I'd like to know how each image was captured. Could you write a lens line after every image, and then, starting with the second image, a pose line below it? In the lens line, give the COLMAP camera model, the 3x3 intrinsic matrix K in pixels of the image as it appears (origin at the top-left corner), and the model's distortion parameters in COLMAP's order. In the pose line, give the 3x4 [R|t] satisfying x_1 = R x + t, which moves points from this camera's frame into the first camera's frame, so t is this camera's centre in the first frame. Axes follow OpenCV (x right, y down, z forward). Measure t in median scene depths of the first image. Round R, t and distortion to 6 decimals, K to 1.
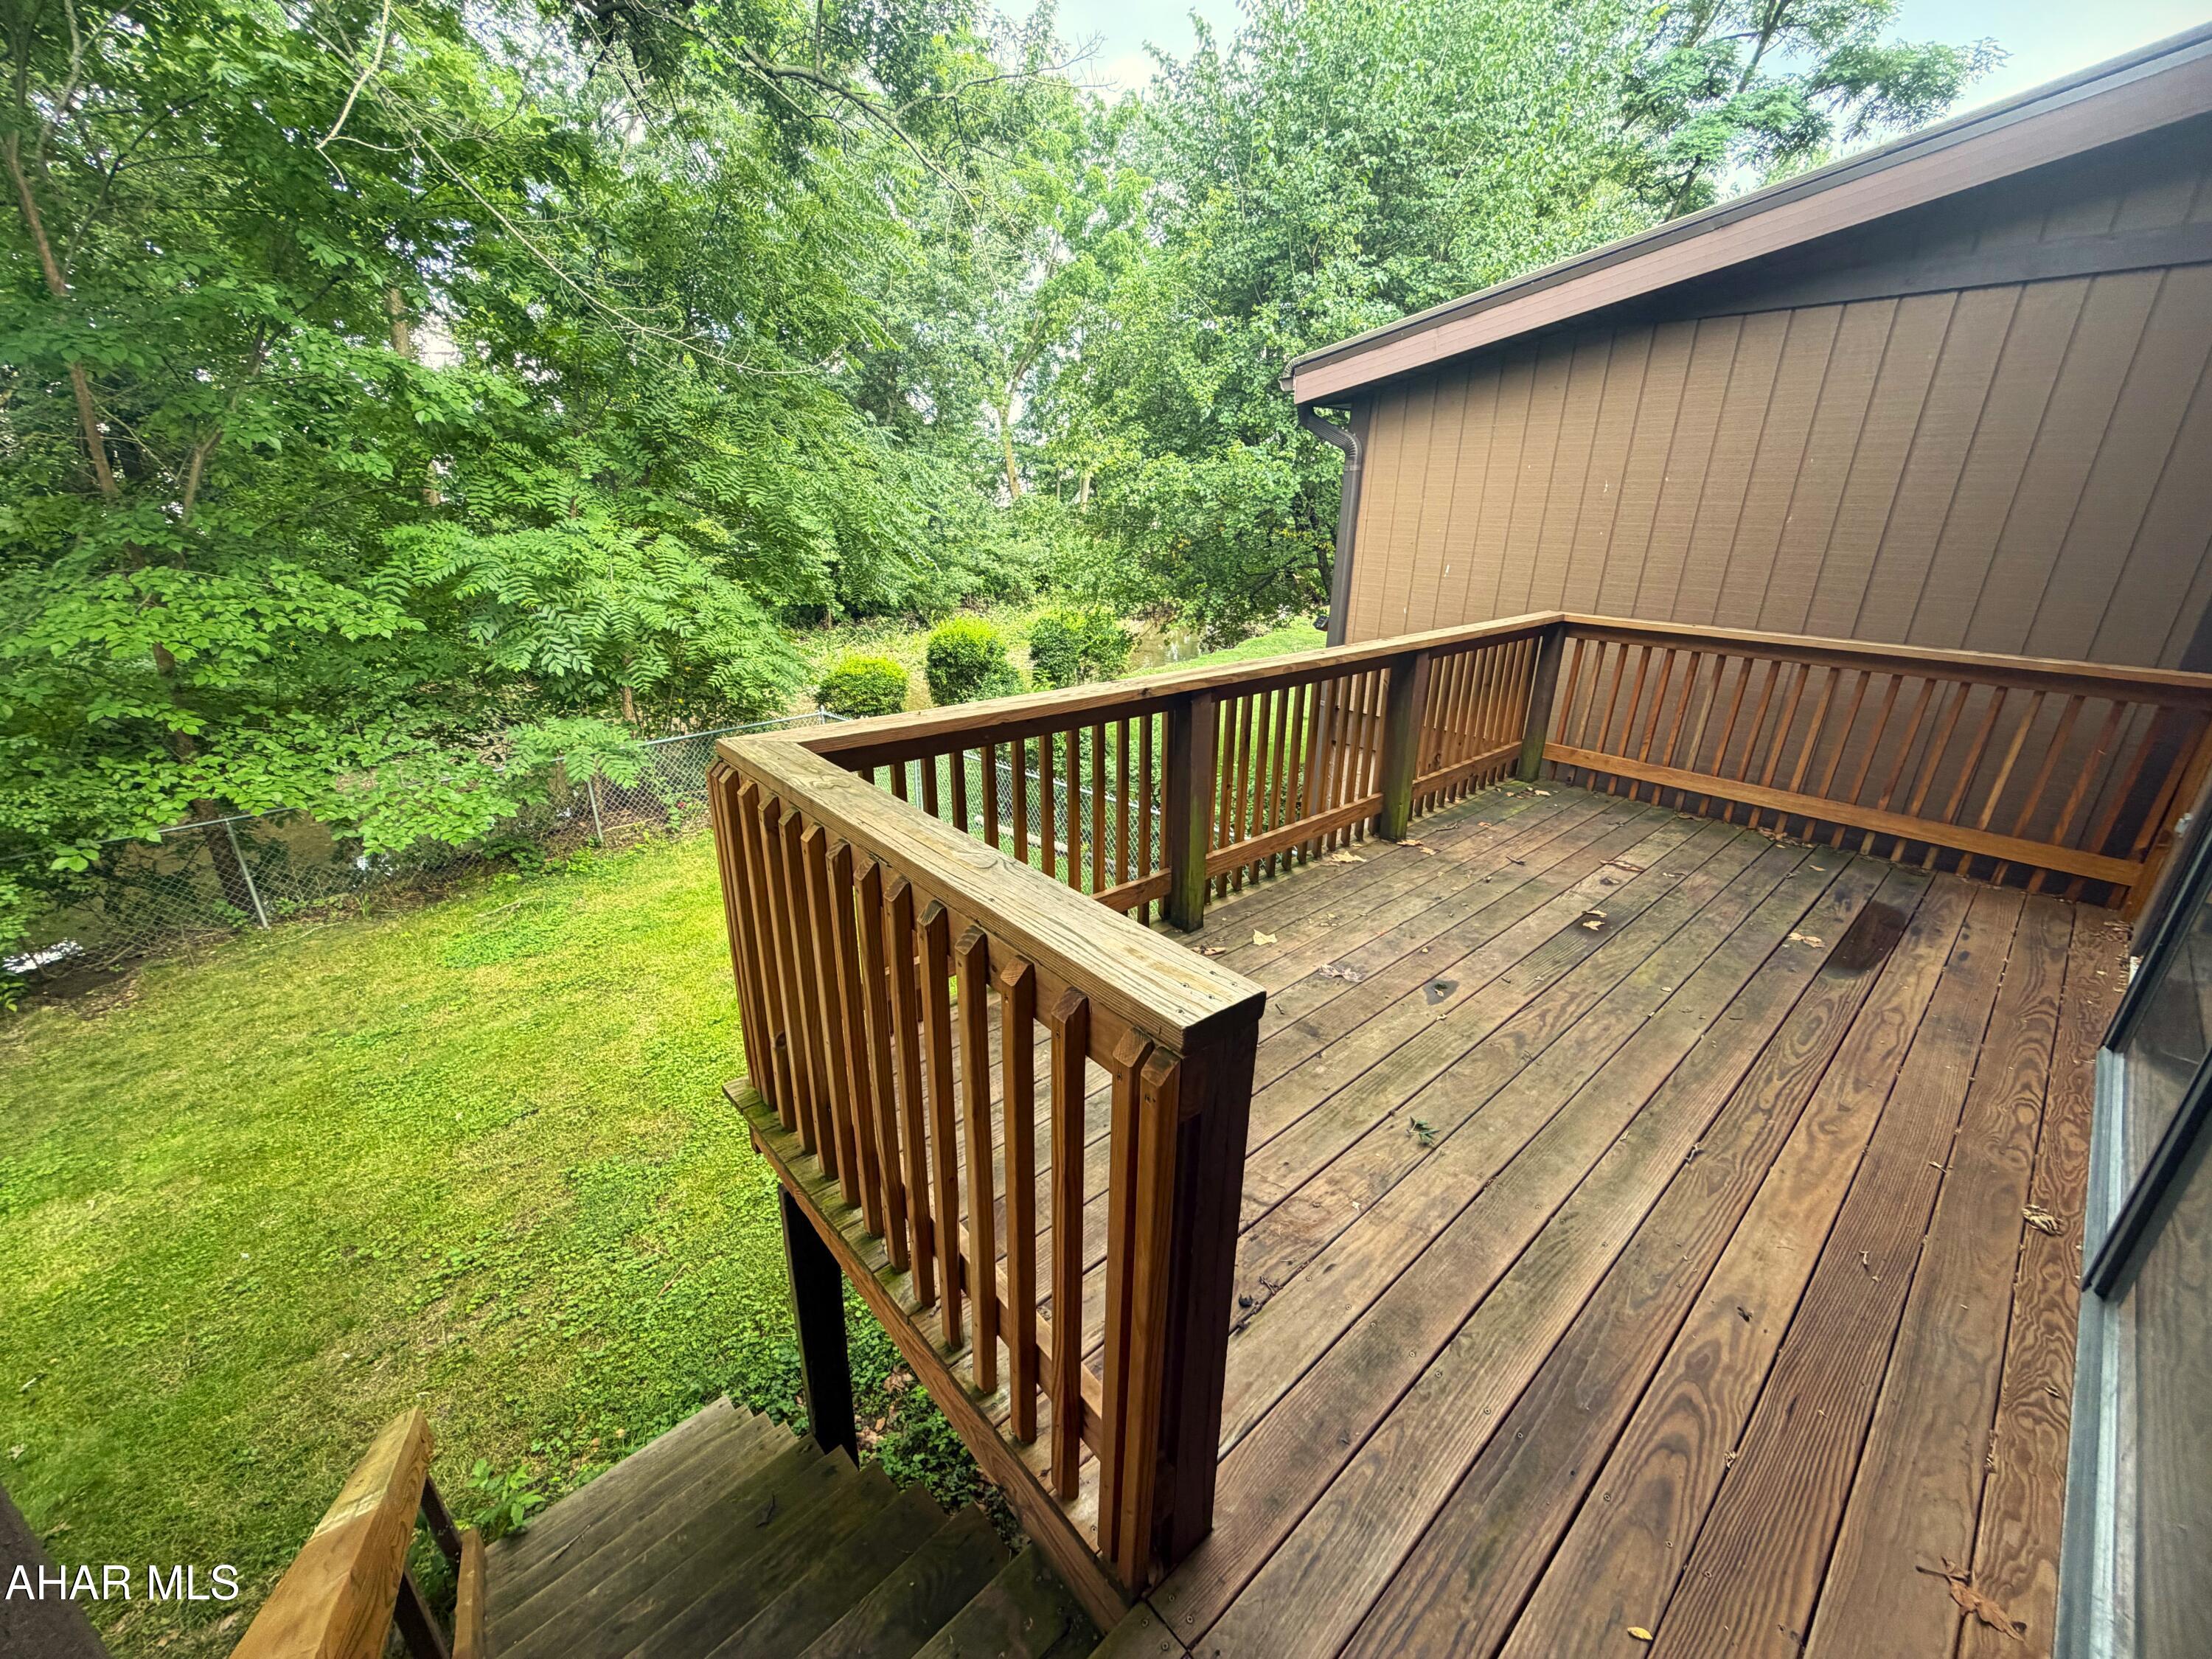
lens RADIAL K [[867.7, 0, 1093.0], [0, 867.7, 830.2], [0, 0, 1]] dist [-0.002912, -0.000028]
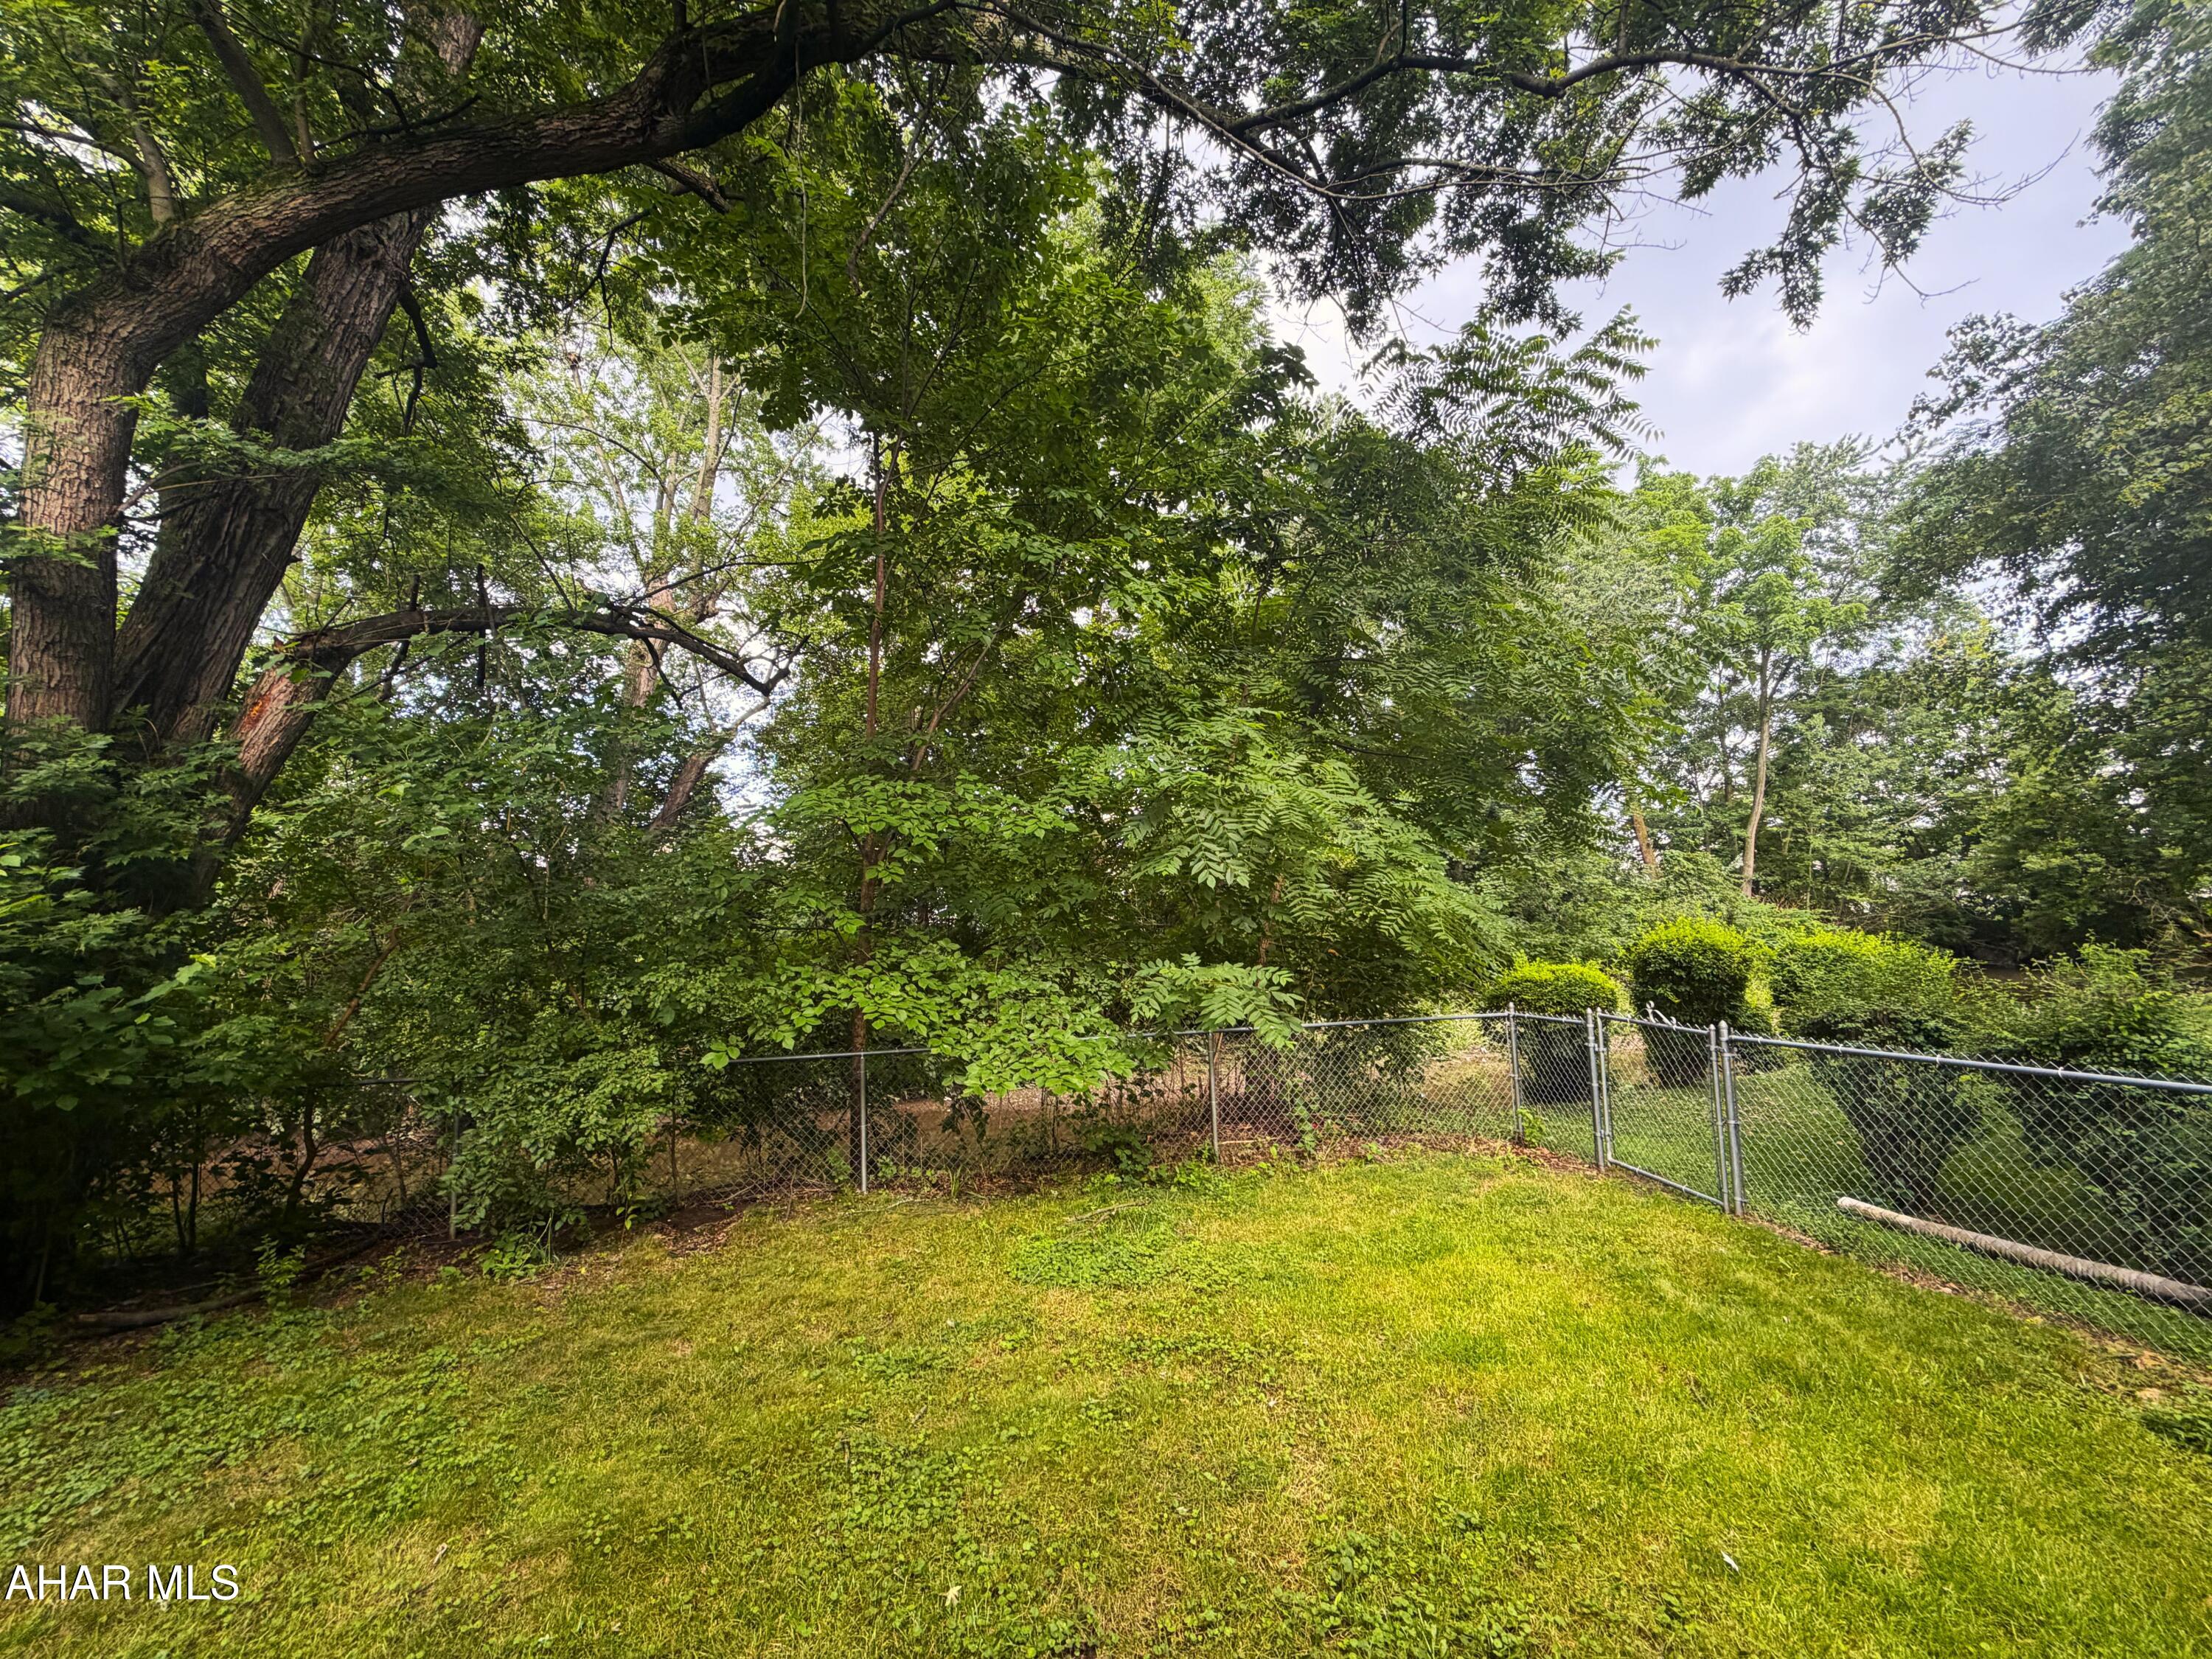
lens RADIAL K [[875.1, 0, 1101.8], [0, 875.1, 834.4], [0, 0, 1]] dist [0.000171, 0.000223]
pose [[0.817691, -0.093554, -0.568004, -0.309763], [-0.164915, 0.907279, -0.386844, 0.110752], [0.551529, 0.409991, 0.726446, 0.457430]]
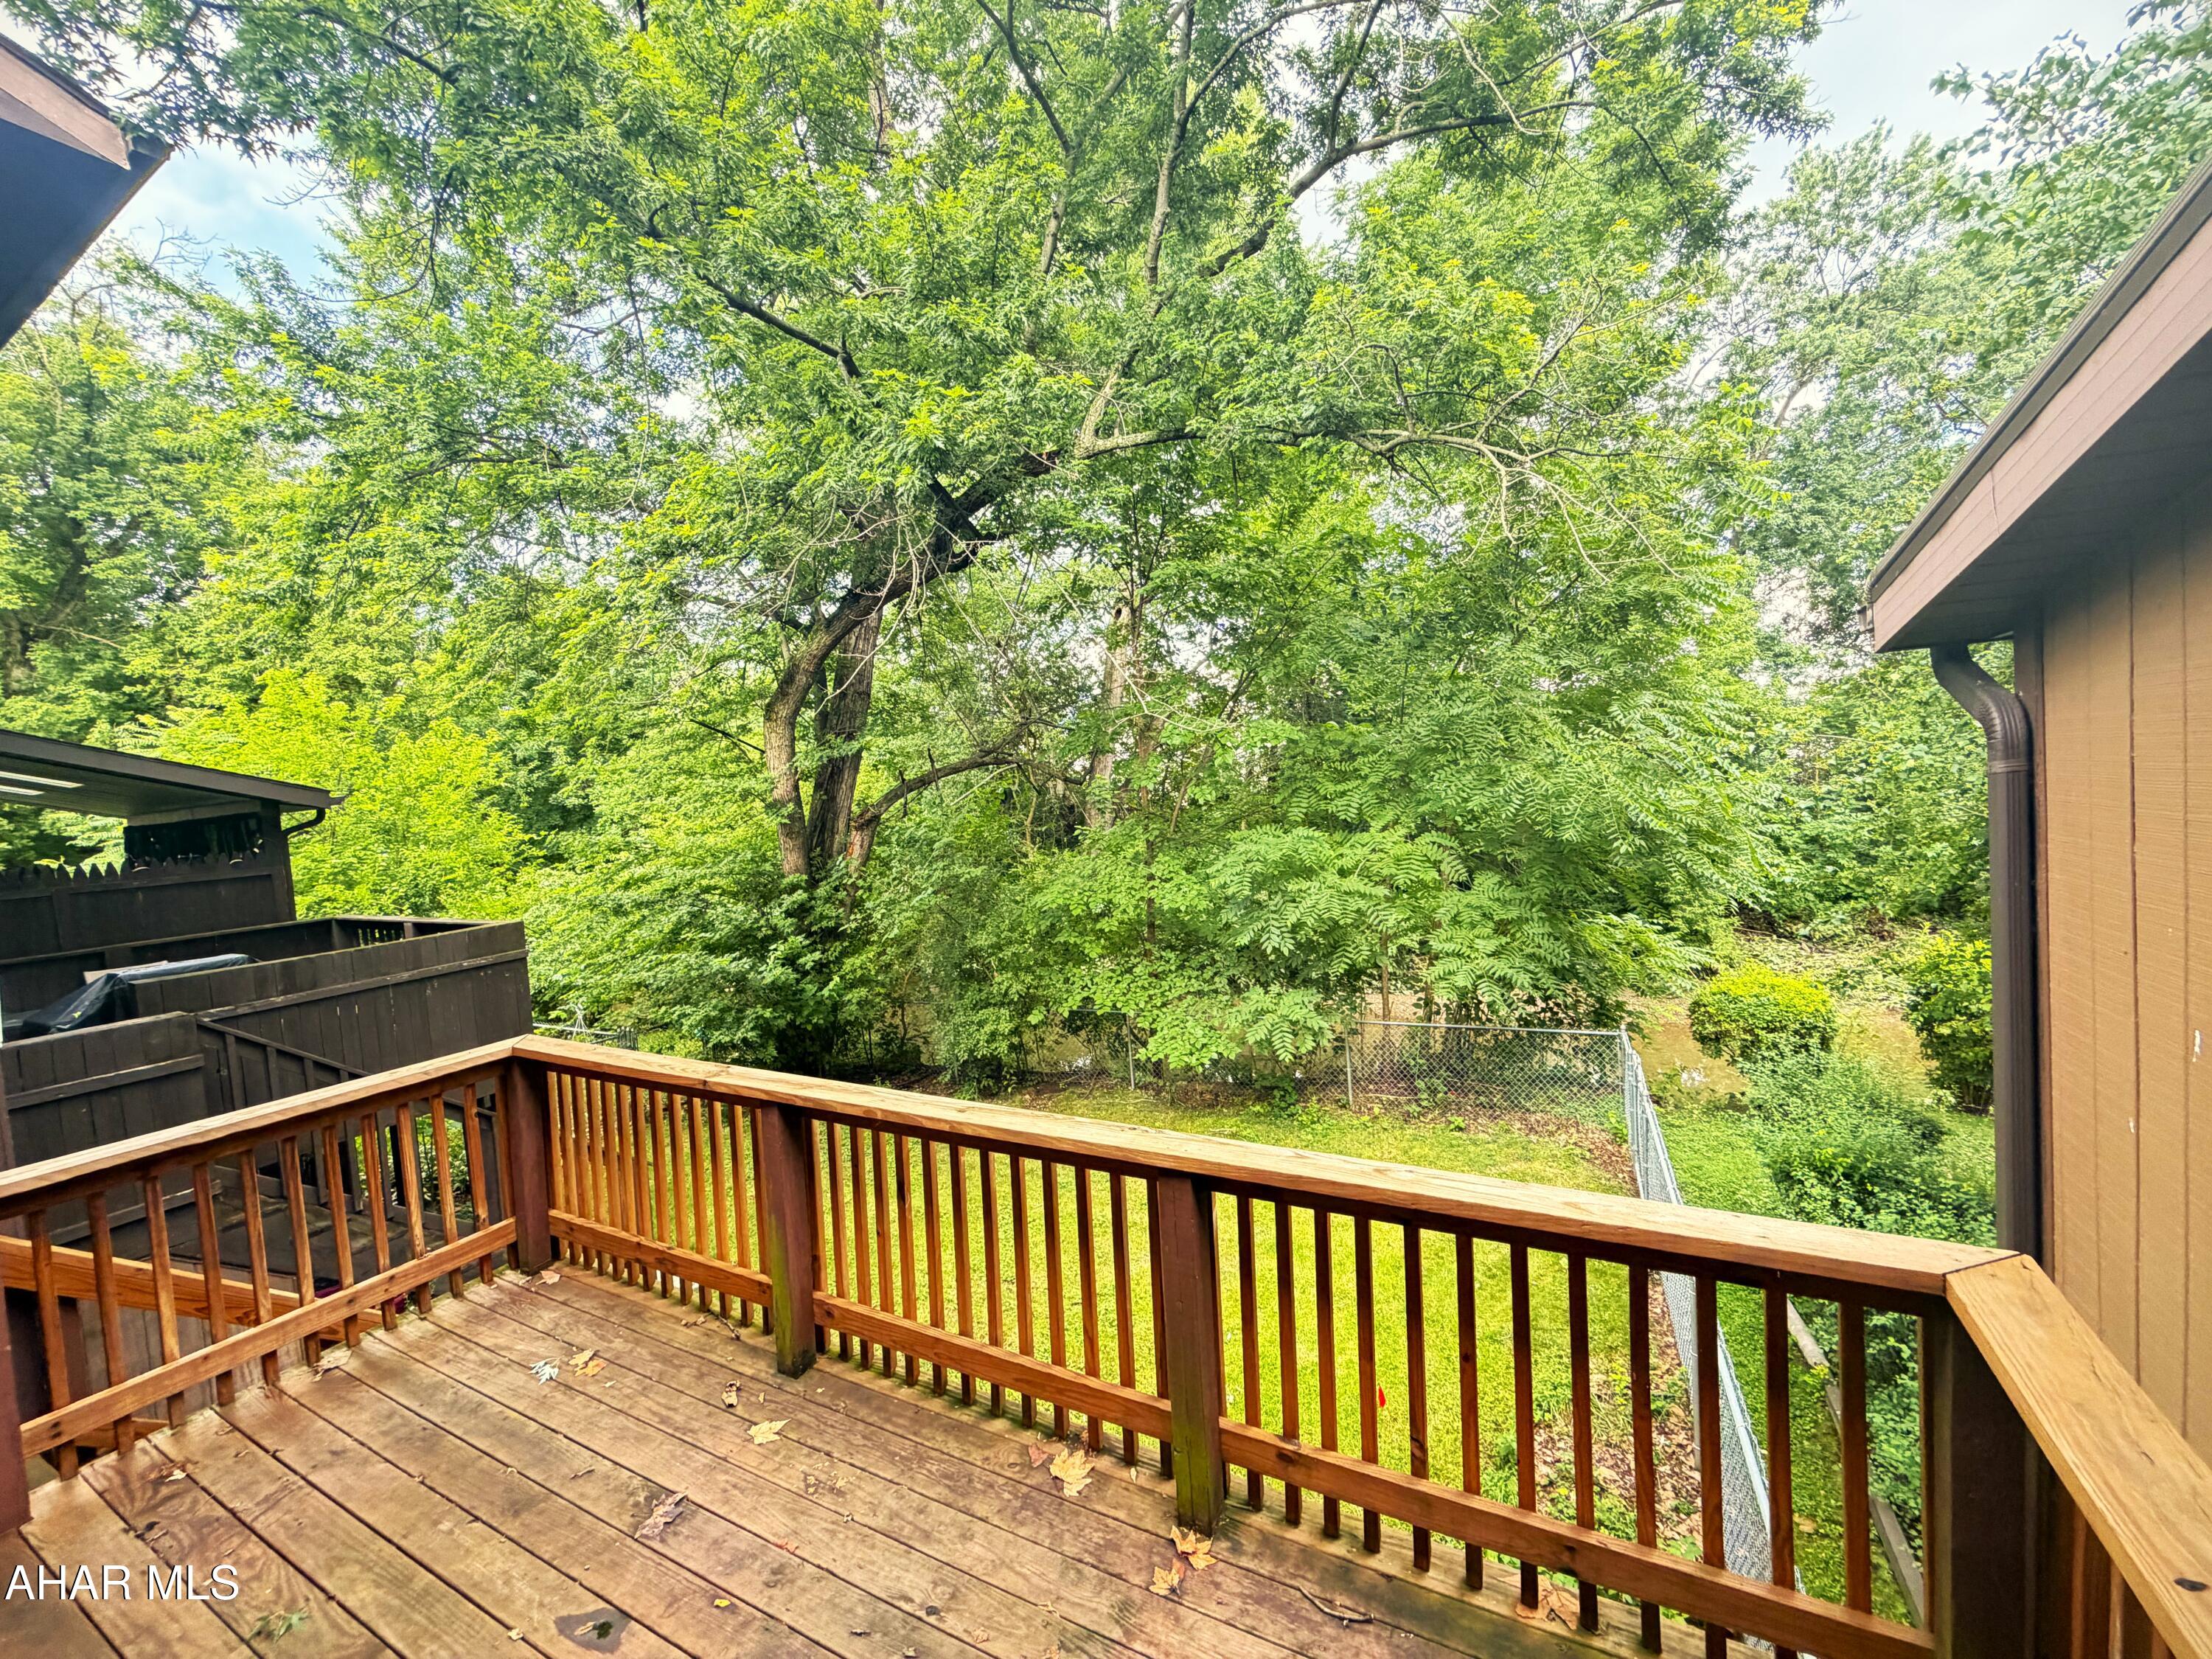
lens RADIAL K [[870.9, 0, 1099.7], [0, 870.9, 829.3], [0, 0, 1]] dist [-0.001251, 0.000053]
pose [[0.345202, 0.008869, -0.938487, 0.519226], [-0.266782, 0.959633, -0.089061, -0.208096], [0.899813, 0.281115, 0.333633, 0.416404]]
